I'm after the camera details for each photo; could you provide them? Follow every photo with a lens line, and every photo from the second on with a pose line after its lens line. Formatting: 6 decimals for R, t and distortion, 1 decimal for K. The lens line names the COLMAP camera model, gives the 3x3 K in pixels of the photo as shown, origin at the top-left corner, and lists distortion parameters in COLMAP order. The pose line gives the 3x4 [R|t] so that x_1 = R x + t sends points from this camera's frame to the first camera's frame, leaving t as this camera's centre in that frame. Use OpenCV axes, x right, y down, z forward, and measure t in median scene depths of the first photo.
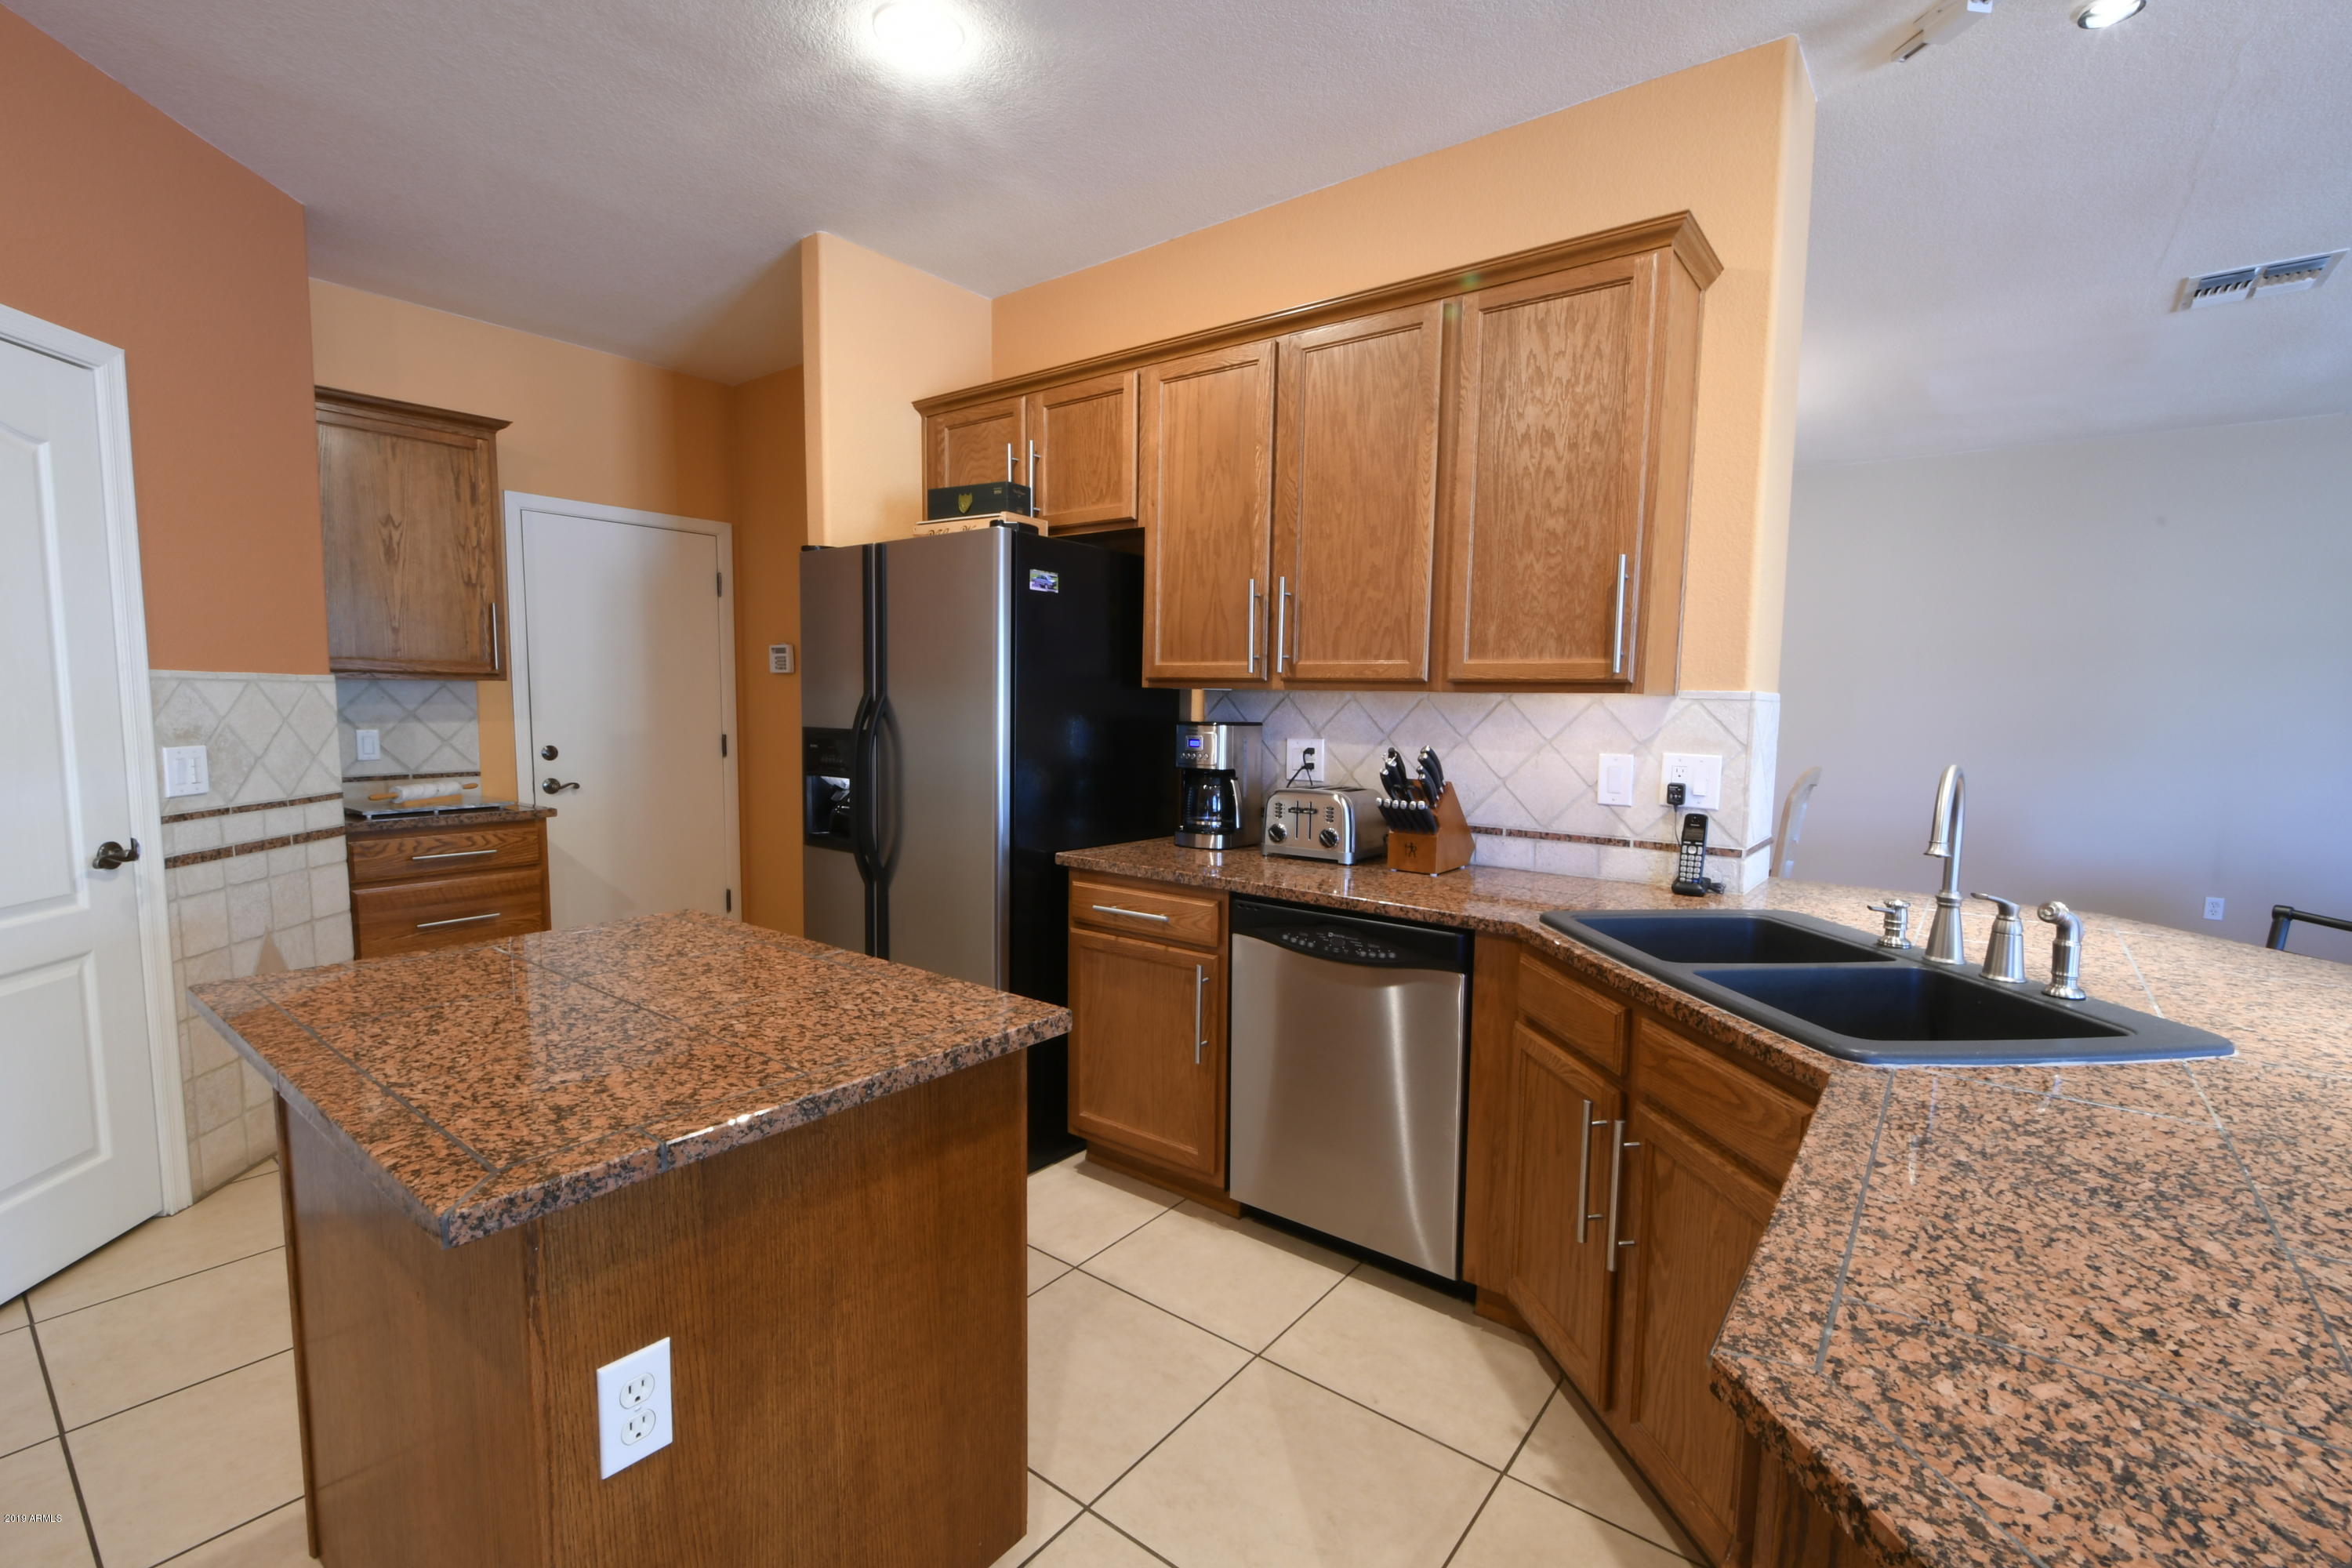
lens RADIAL K [[1029.1, 0, 1178.5], [0, 1029.1, 795.3], [0, 0, 1]] dist [-0.008011, -0.000831]
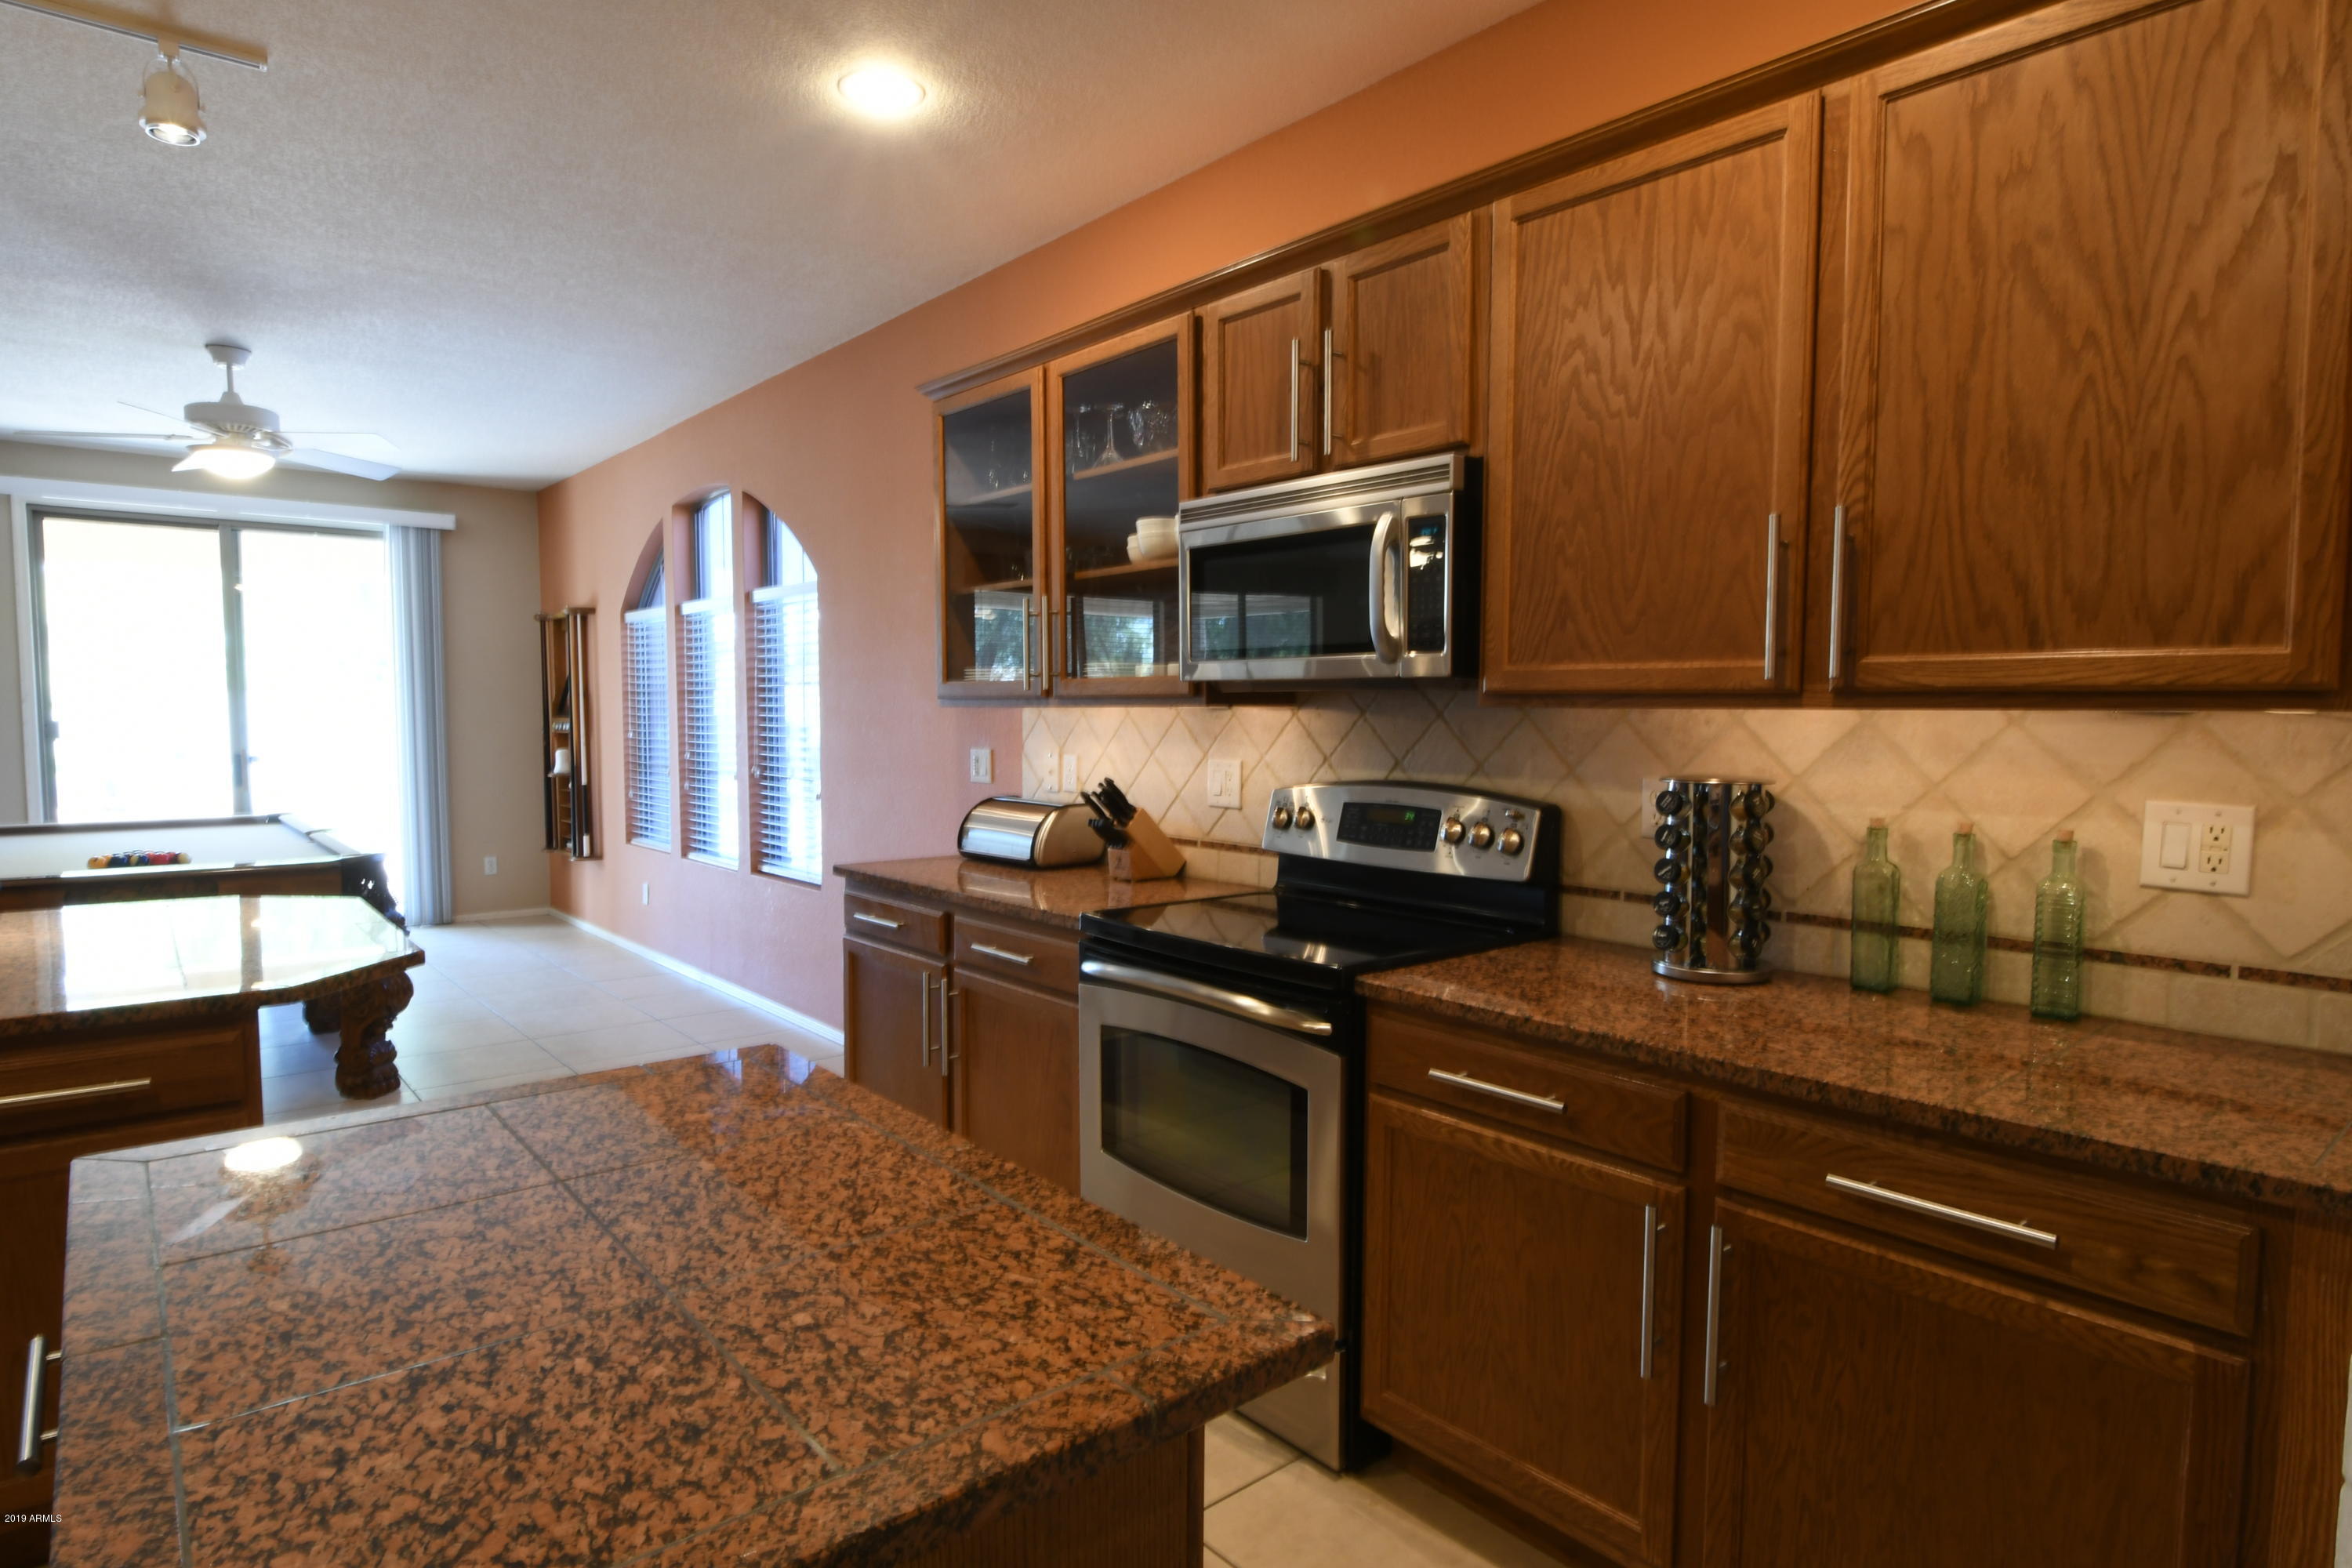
lens RADIAL K [[1297.3, 0, 1186.0], [0, 1297.3, 793.5], [0, 0, 1]] dist [-0.000959, -0.005634]
pose [[-0.977628, -0.033095, 0.207721, -0.538230], [0.002582, 0.985582, 0.169178, -0.102892], [-0.210325, 0.165929, -0.963447, 0.845963]]
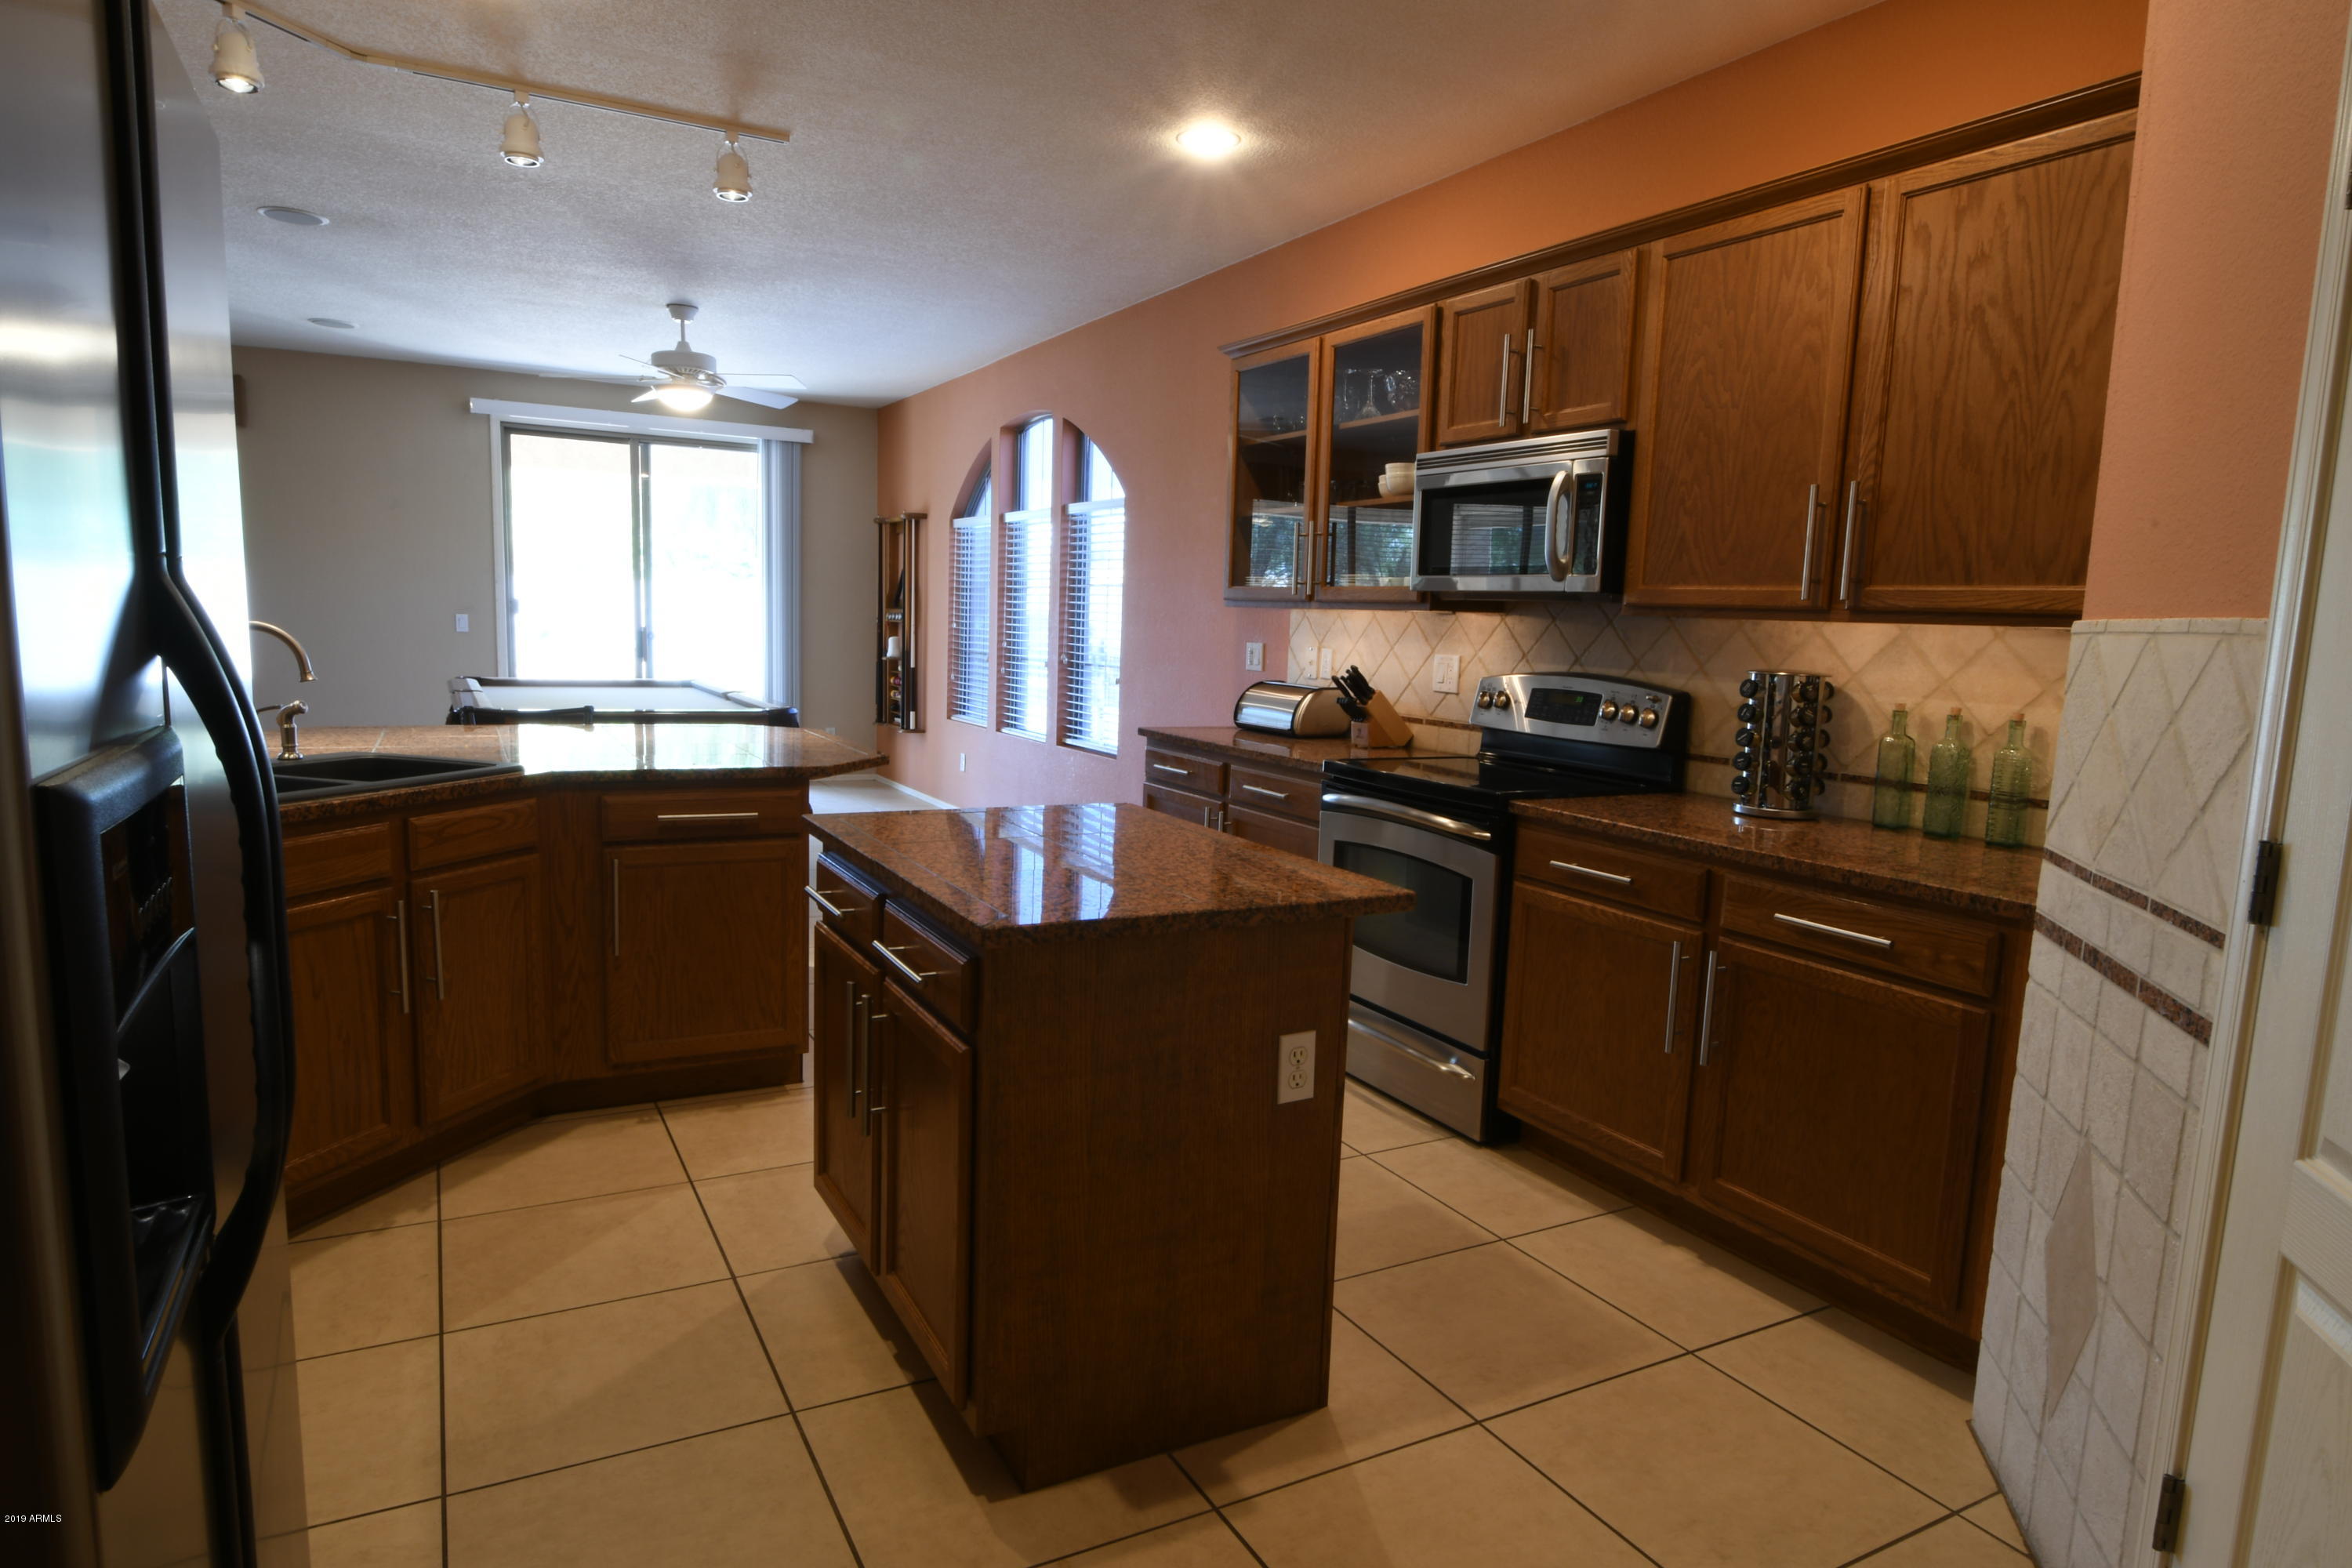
lens RADIAL K [[1382.9, 0, 1177.8], [0, 1382.9, 790.5], [0, 0, 1]] dist [-0.003990, -0.006705]
pose [[-0.912032, -0.099634, 0.397833, -0.692682], [-0.007796, 0.974078, 0.226077, -0.138302], [-0.410046, 0.203088, -0.889167, 1.270497]]
